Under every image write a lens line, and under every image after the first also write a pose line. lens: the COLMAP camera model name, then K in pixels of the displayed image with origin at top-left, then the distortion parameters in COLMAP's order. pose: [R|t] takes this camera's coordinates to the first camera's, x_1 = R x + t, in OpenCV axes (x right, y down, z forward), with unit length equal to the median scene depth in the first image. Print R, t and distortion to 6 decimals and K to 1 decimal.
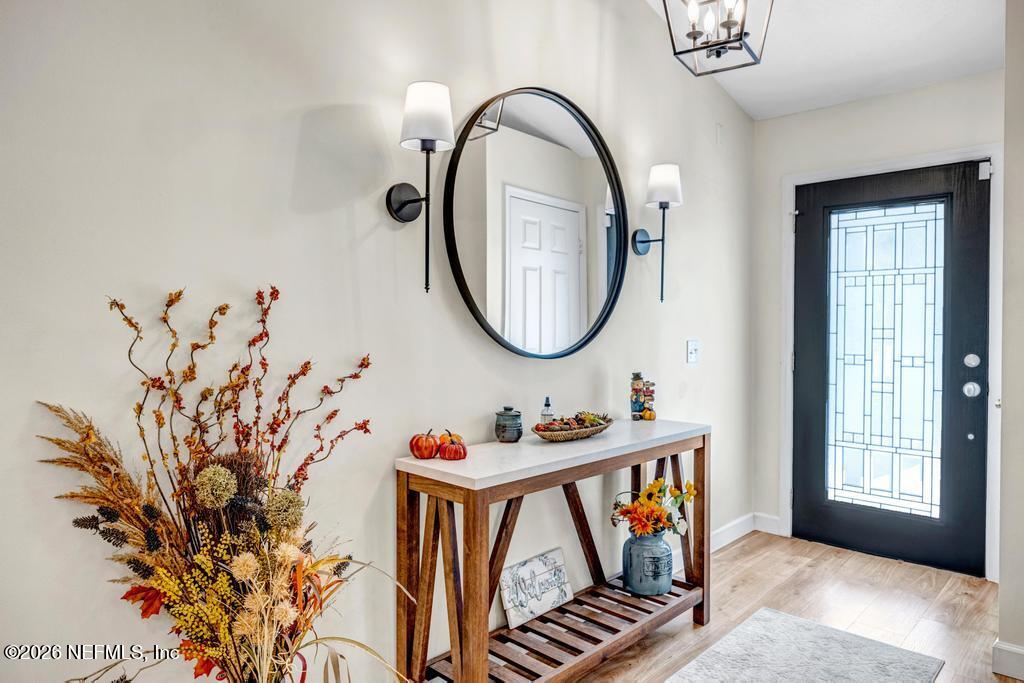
lens RADIAL K [[646.1, 0, 510.3], [0, 646.1, 336.0], [0, 0, 1]] dist [-0.019445, 0.004365]
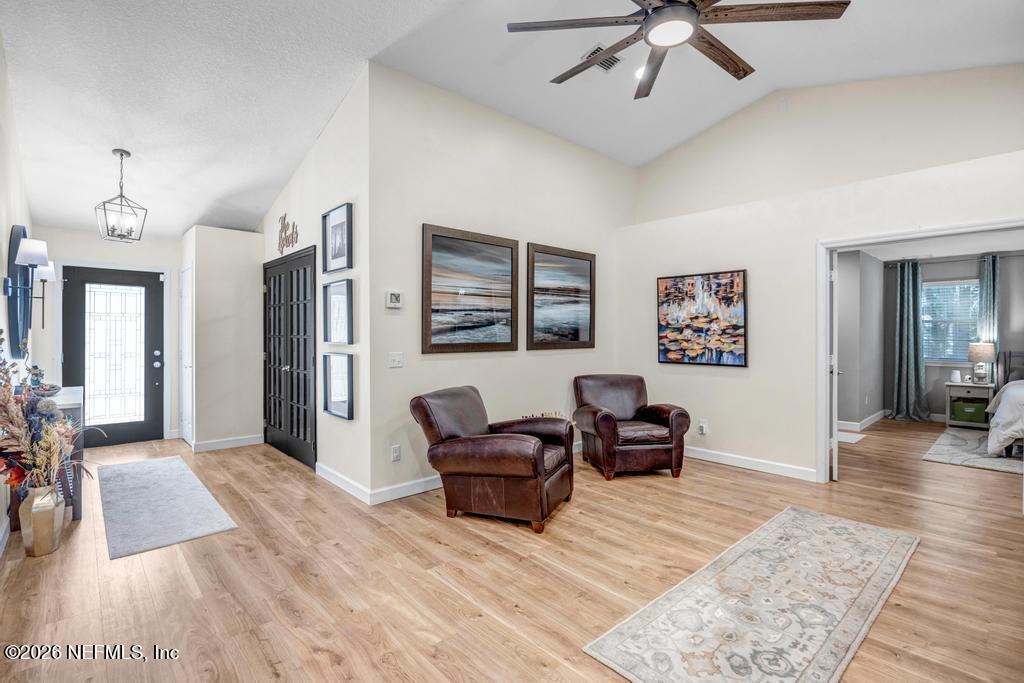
lens RADIAL K [[478.2, 0, 506.0], [0, 478.2, 336.3], [0, 0, 1]] dist [-0.009404, 0.000487]
pose [[0.066085, -0.005598, 0.997798, -0.982987], [0.007570, 0.999958, 0.005109, -0.024320], [-0.997785, 0.007216, 0.066125, -0.449679]]
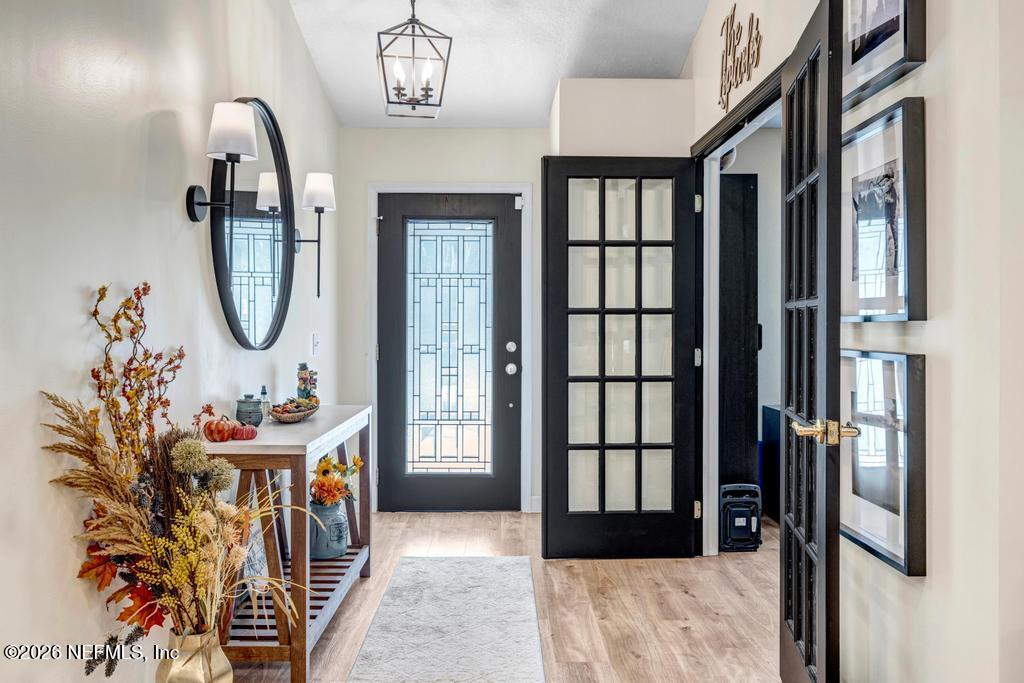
lens RADIAL K [[853.3, 0, 511.5], [0, 853.3, 337.8], [0, 0, 1]] dist [0.002735, -0.003005]
pose [[0.707350, -0.012319, 0.706756, -0.486826], [0.008115, 0.999924, 0.009307, 0.003376], [-0.706817, -0.000848, 0.707396, -0.222014]]
